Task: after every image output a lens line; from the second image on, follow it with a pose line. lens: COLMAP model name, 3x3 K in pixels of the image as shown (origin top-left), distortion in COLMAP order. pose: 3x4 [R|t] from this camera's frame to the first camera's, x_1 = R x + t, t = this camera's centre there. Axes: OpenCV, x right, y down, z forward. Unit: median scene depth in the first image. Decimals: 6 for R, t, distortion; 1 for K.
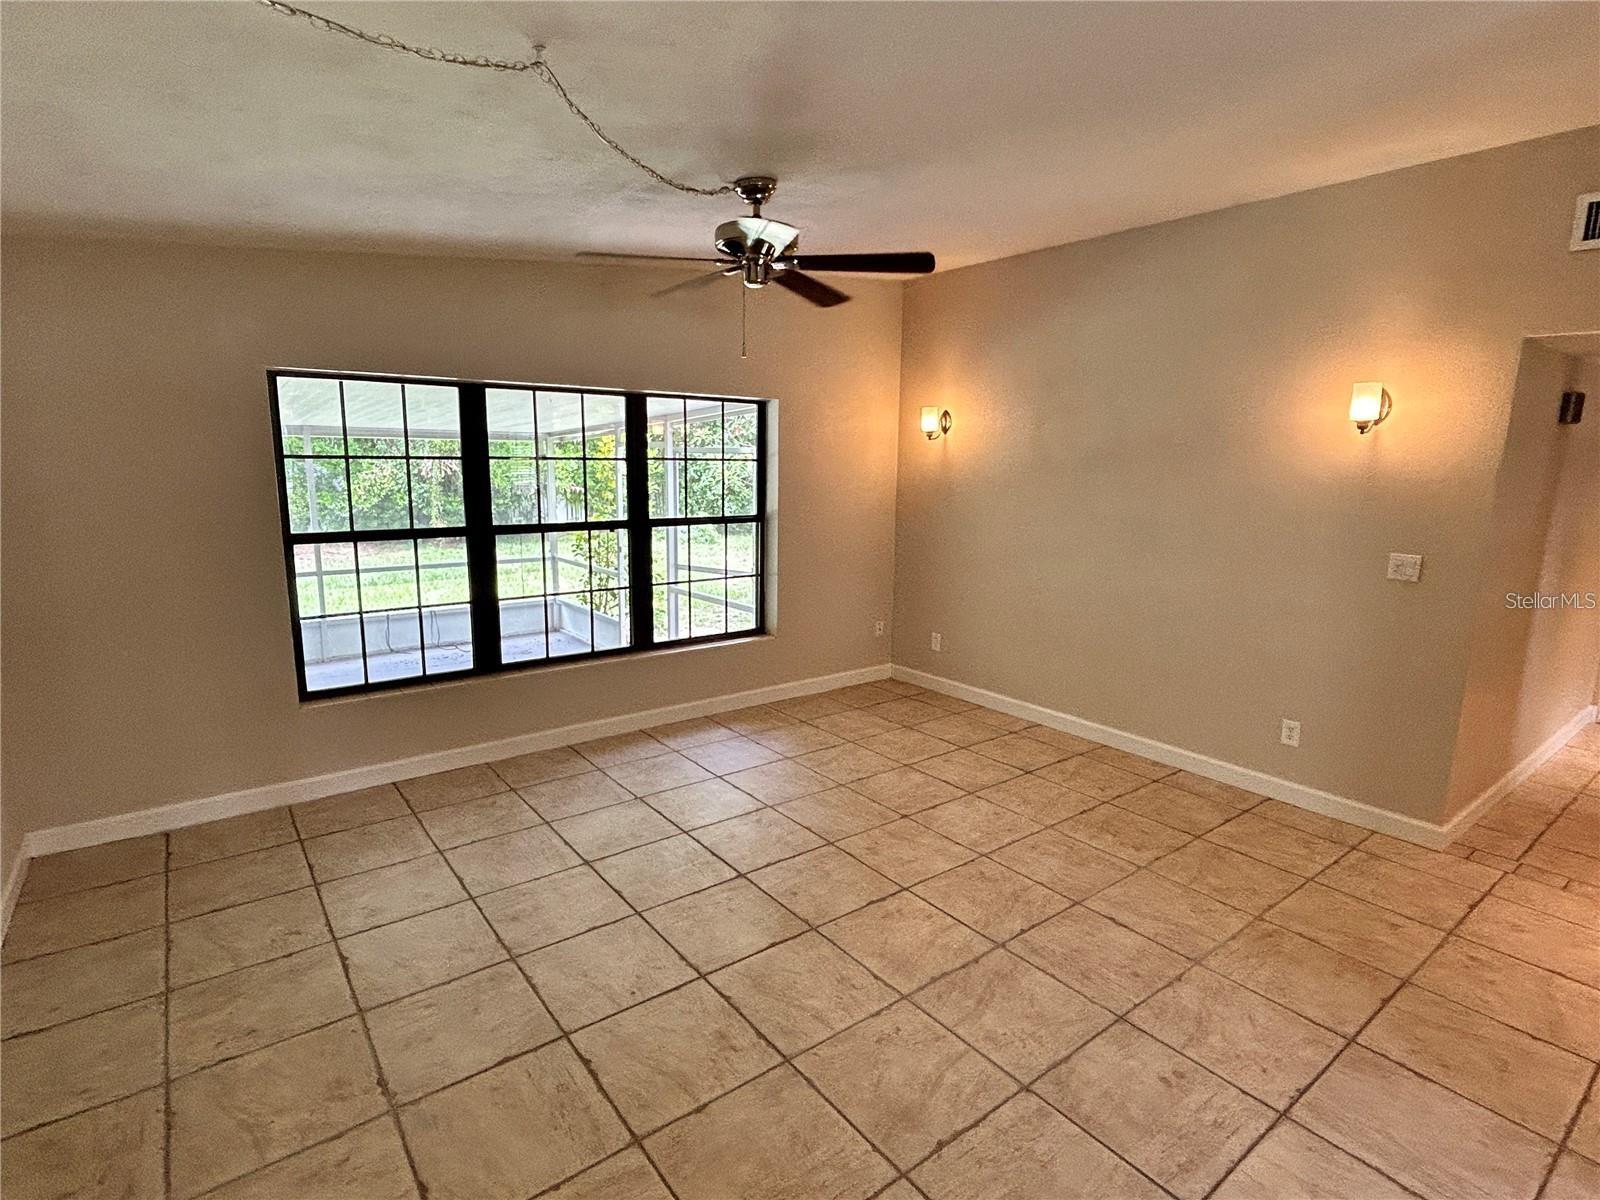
lens RADIAL K [[808.8, 0, 787.6], [0, 808.8, 602.3], [0, 0, 1]] dist [-0.003784, -0.000153]
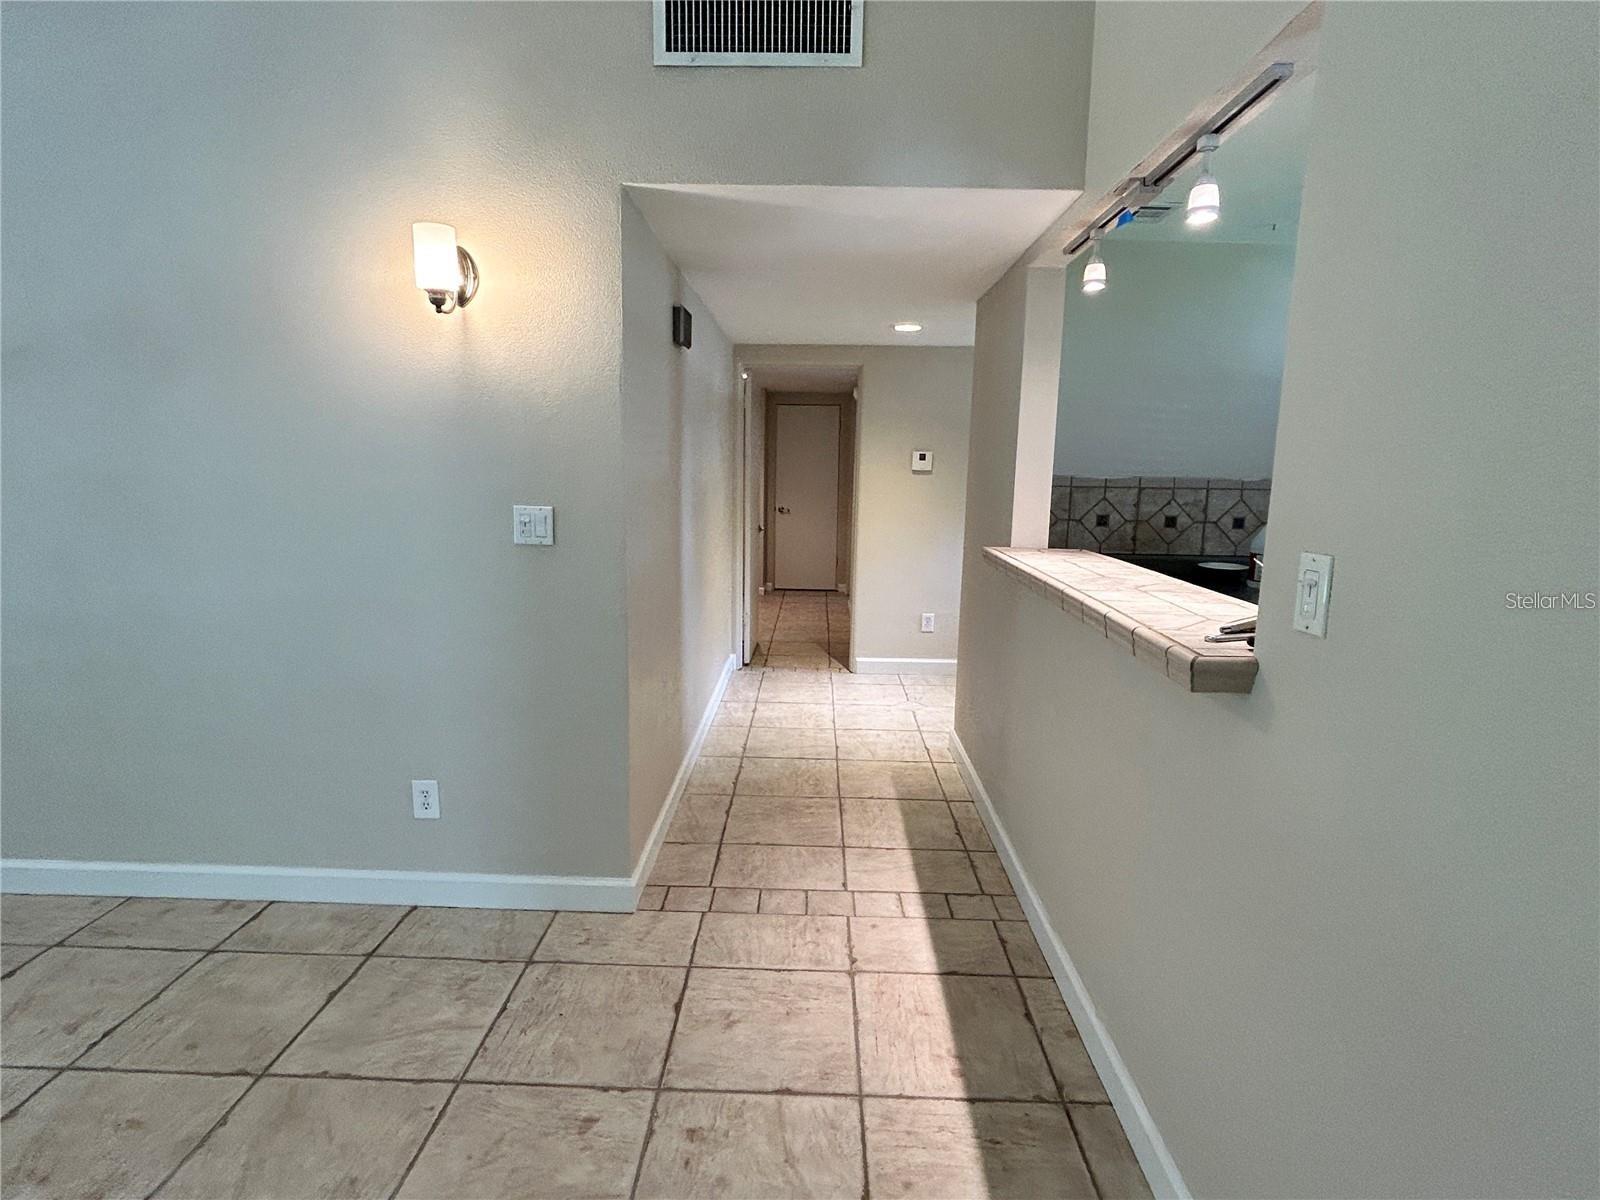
lens RADIAL K [[808.8, 0, 796.3], [0, 808.8, 600.9], [0, 0, 1]] dist [-0.003784, -0.000153]
pose [[0.616684, -0.132183, 0.776034, 0.364672], [0.125726, 0.989686, 0.068666, 0.000689], [-0.777106, 0.055222, 0.626942, 0.405895]]
